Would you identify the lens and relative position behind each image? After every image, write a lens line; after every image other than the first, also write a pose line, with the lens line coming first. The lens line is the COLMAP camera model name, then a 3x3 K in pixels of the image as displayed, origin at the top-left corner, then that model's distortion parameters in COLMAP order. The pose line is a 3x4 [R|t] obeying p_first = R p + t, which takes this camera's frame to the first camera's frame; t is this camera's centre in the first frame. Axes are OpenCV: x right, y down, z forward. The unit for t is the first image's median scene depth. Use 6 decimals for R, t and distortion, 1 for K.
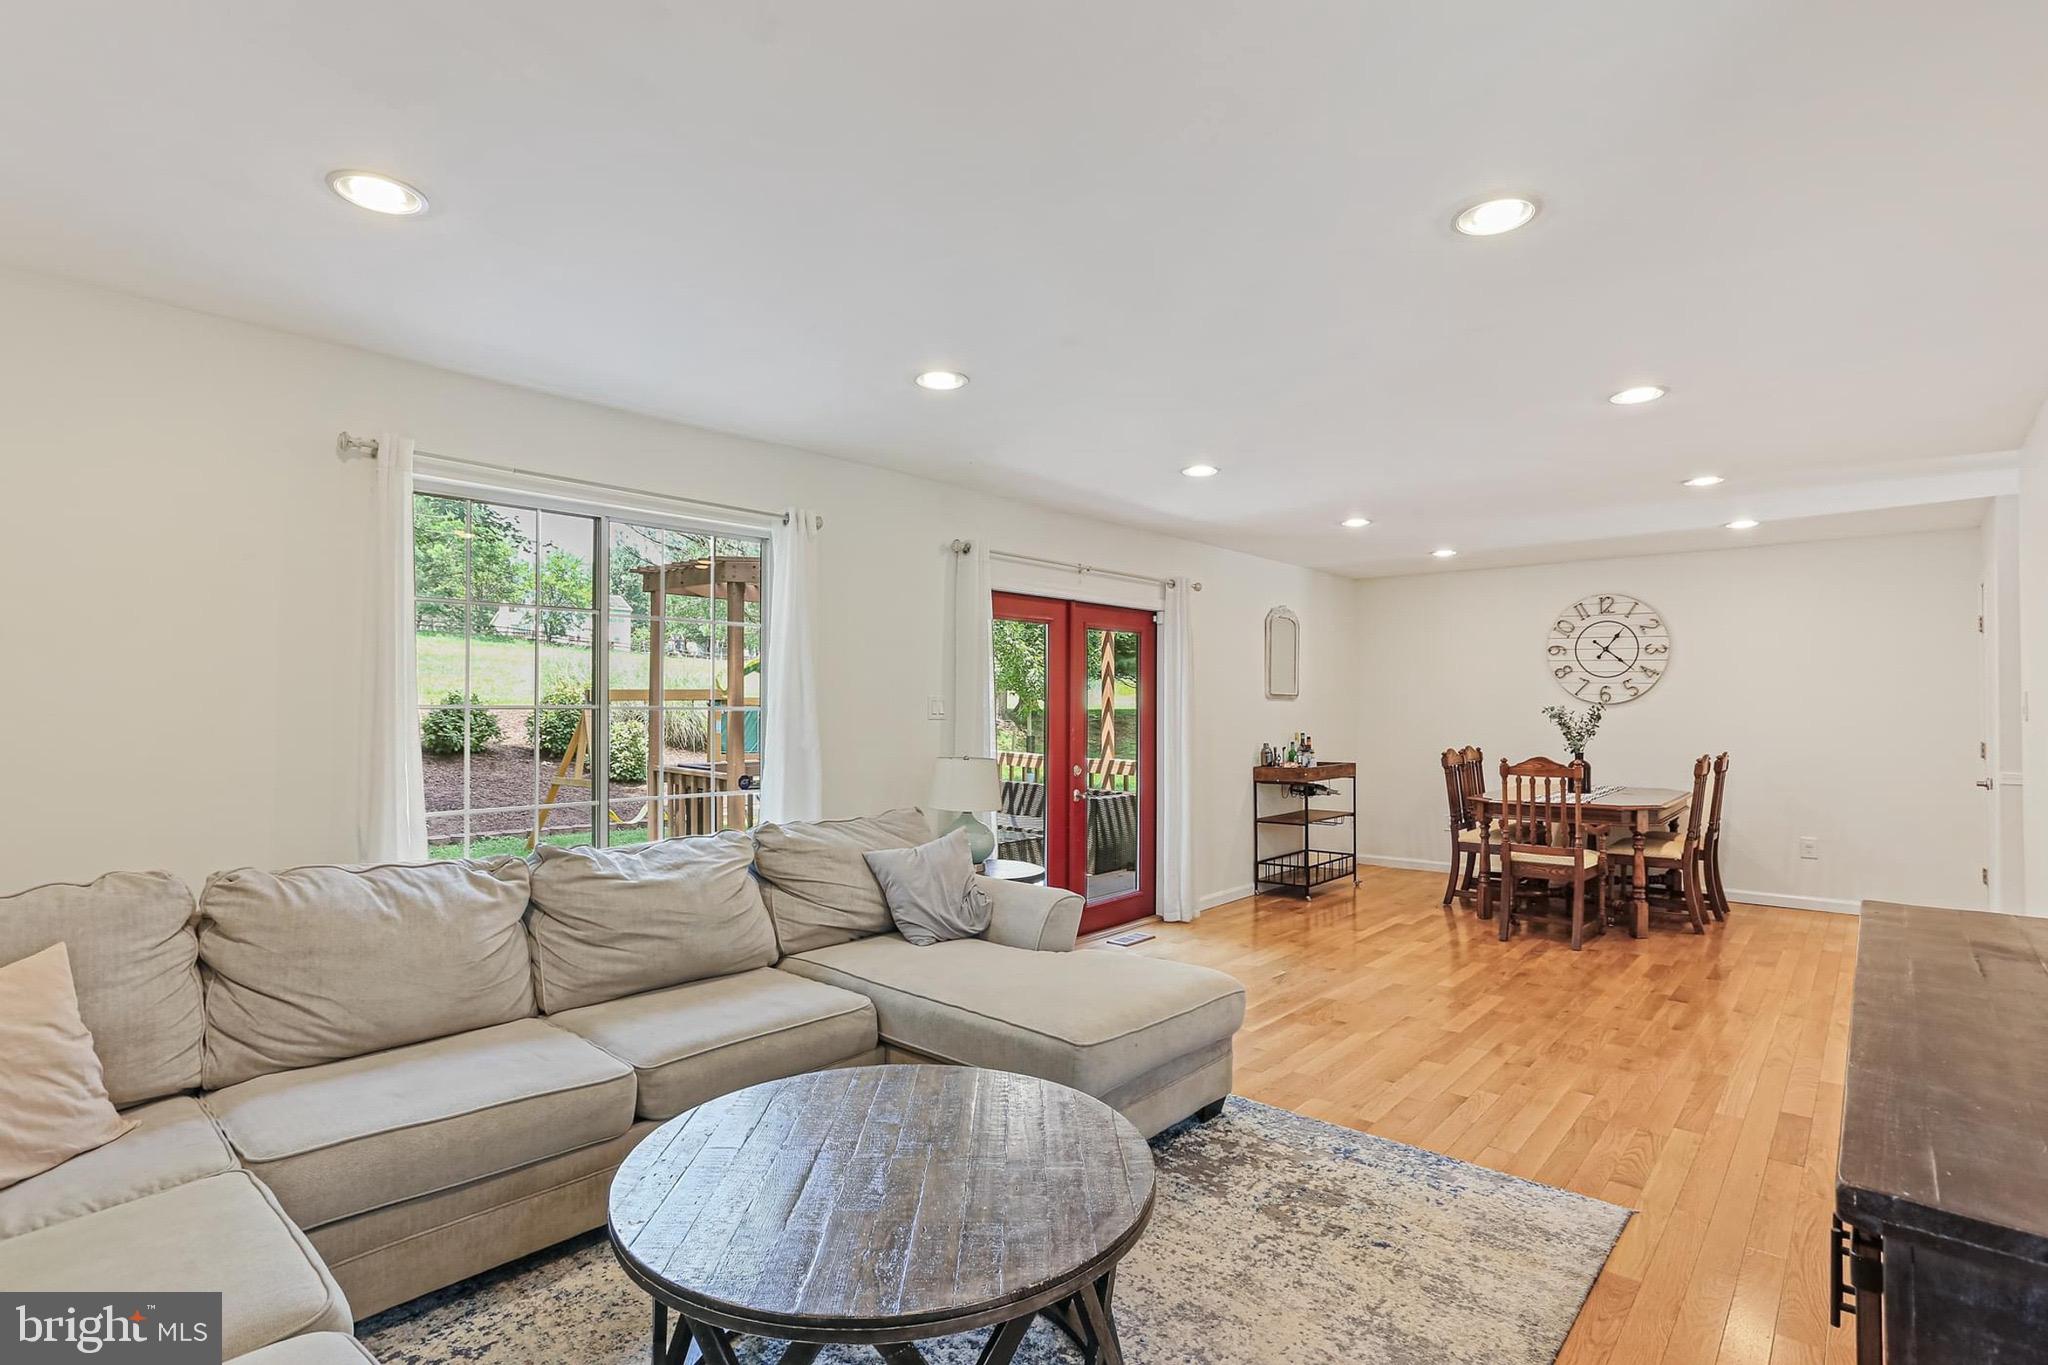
lens RADIAL K [[991.1, 0, 1007.8], [0, 991.1, 698.6], [0, 0, 1]] dist [-0.022170, 0.005855]
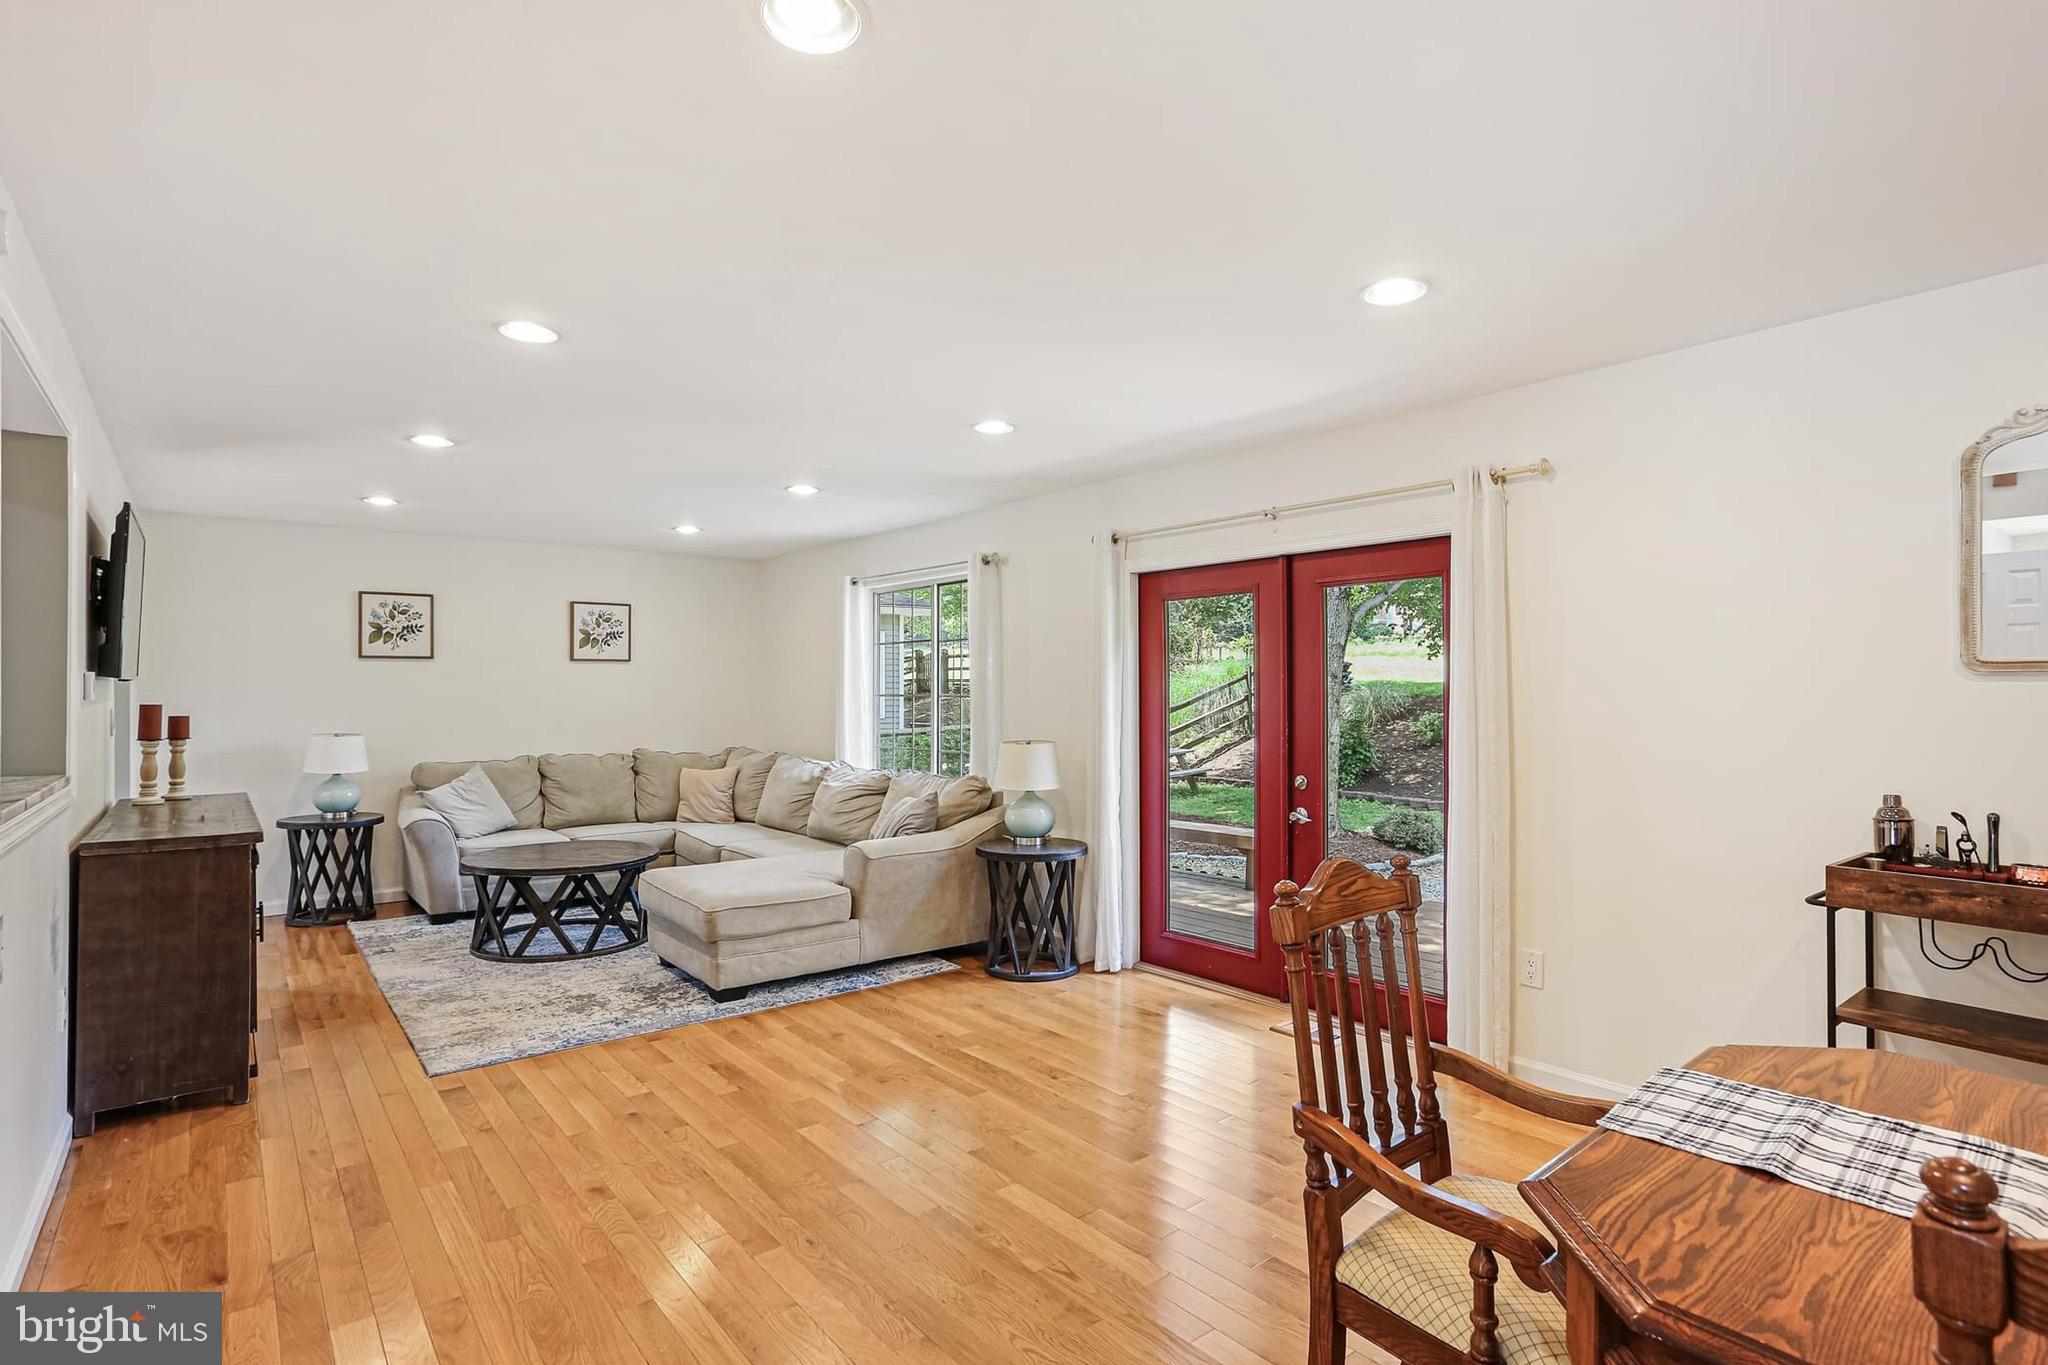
lens RADIAL K [[991.1, 0, 1009.9], [0, 991.1, 676.1], [0, 0, 1]] dist [-0.022170, 0.005855]
pose [[-0.149448, -0.014708, -0.988660, 0.668908], [0.010367, 0.999811, -0.016441, 0.002129], [0.988715, -0.012706, -0.149267, 0.718622]]
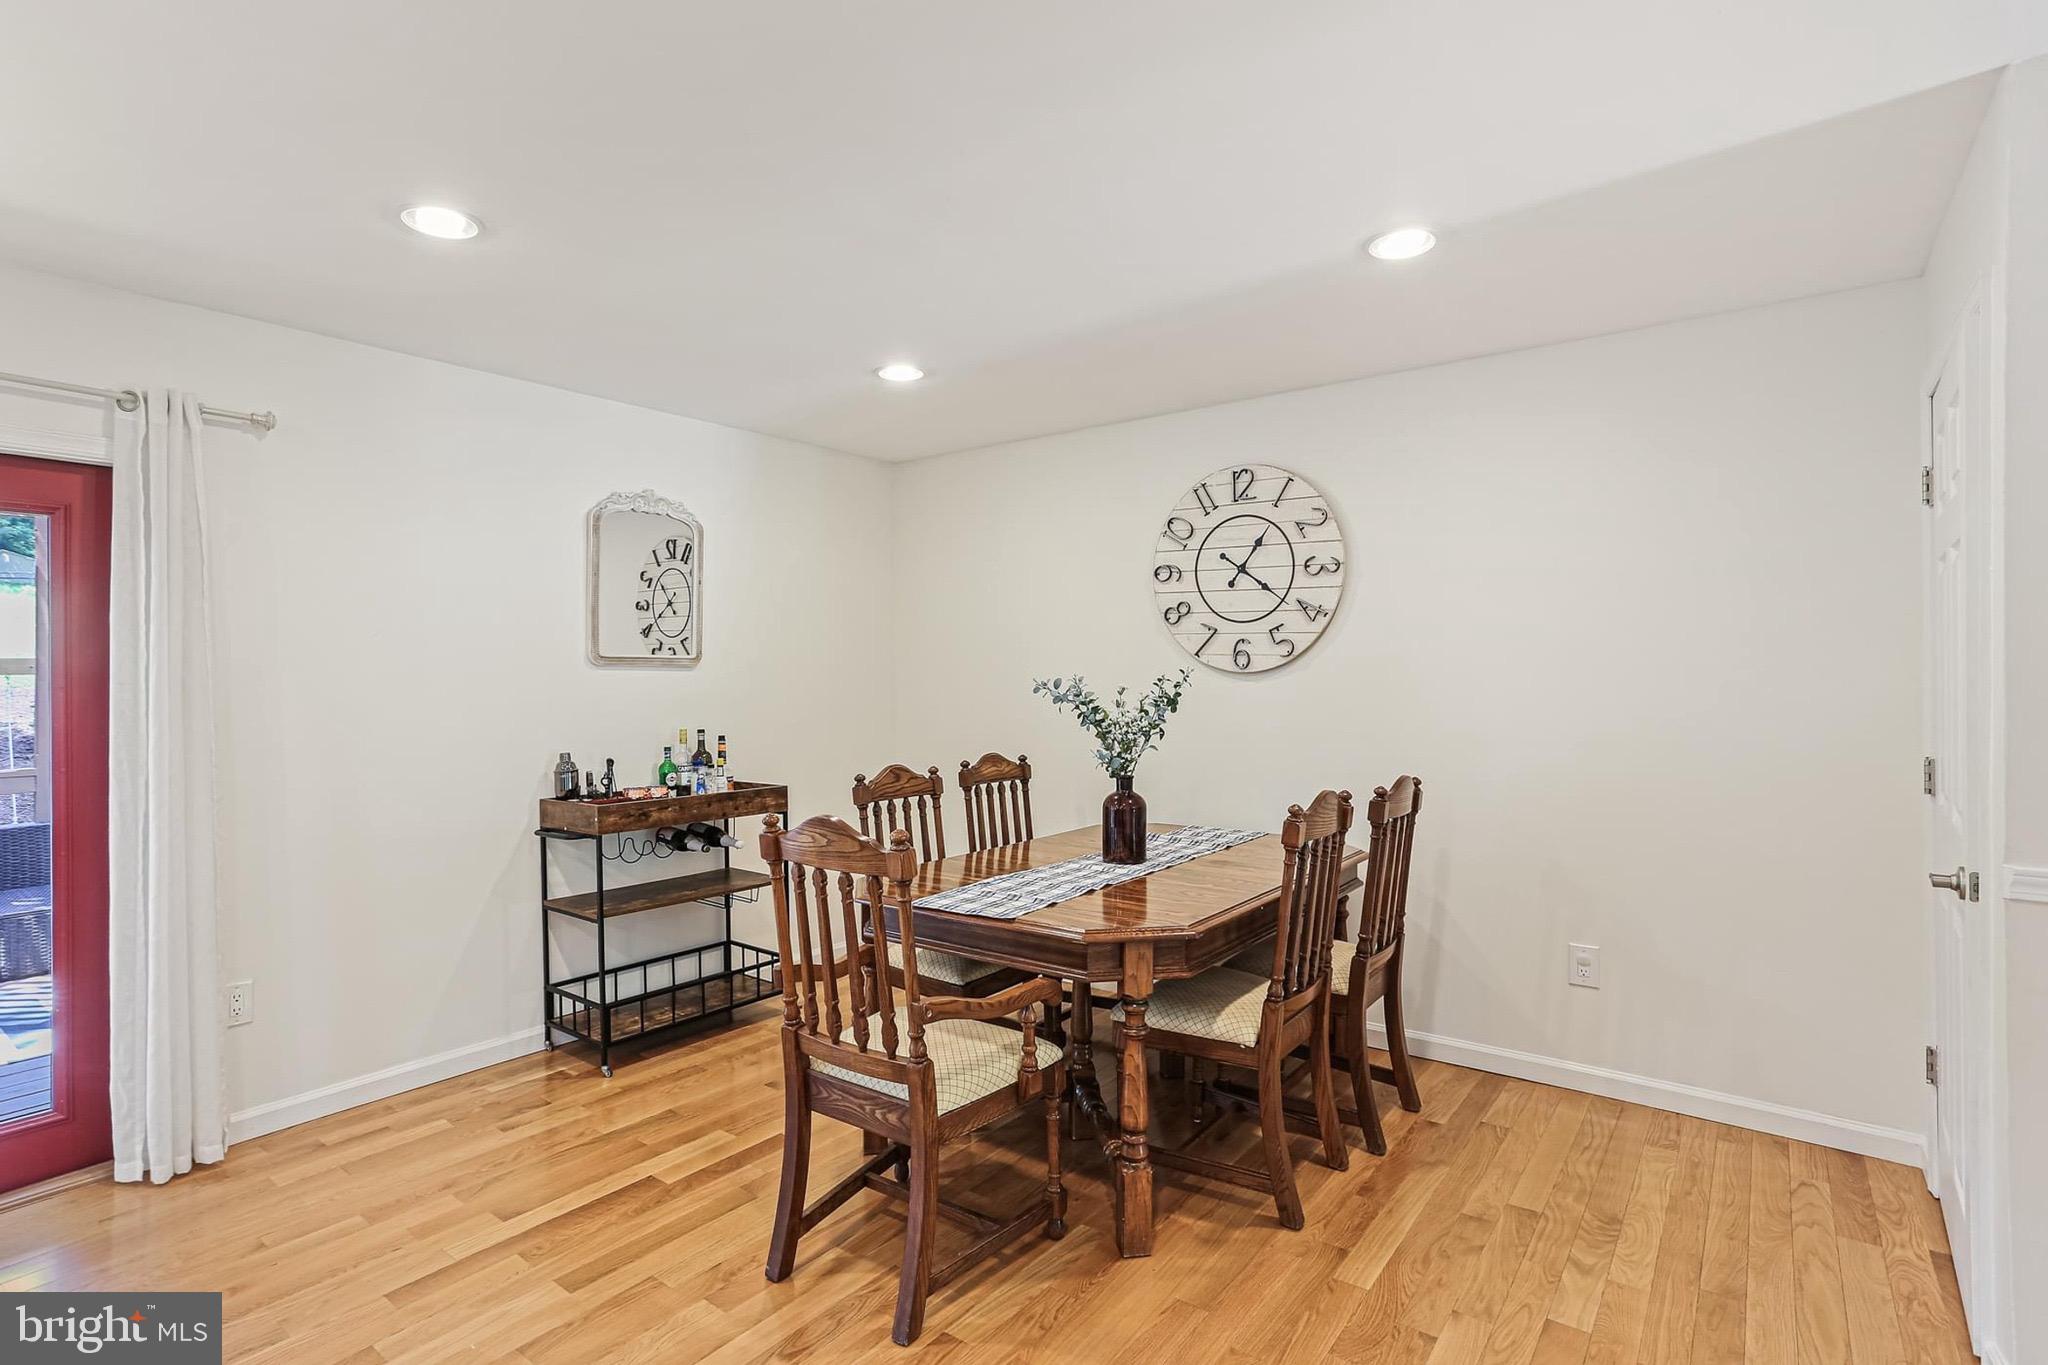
lens RADIAL K [[991.1, 0, 1005.1], [0, 991.1, 692.7], [0, 0, 1]] dist [-0.022170, 0.005855]
pose [[0.998347, -0.007251, 0.057015, 0.453515], [0.005625, 0.999574, 0.028630, 0.000370], [-0.057198, -0.028262, 0.997963, 0.478267]]
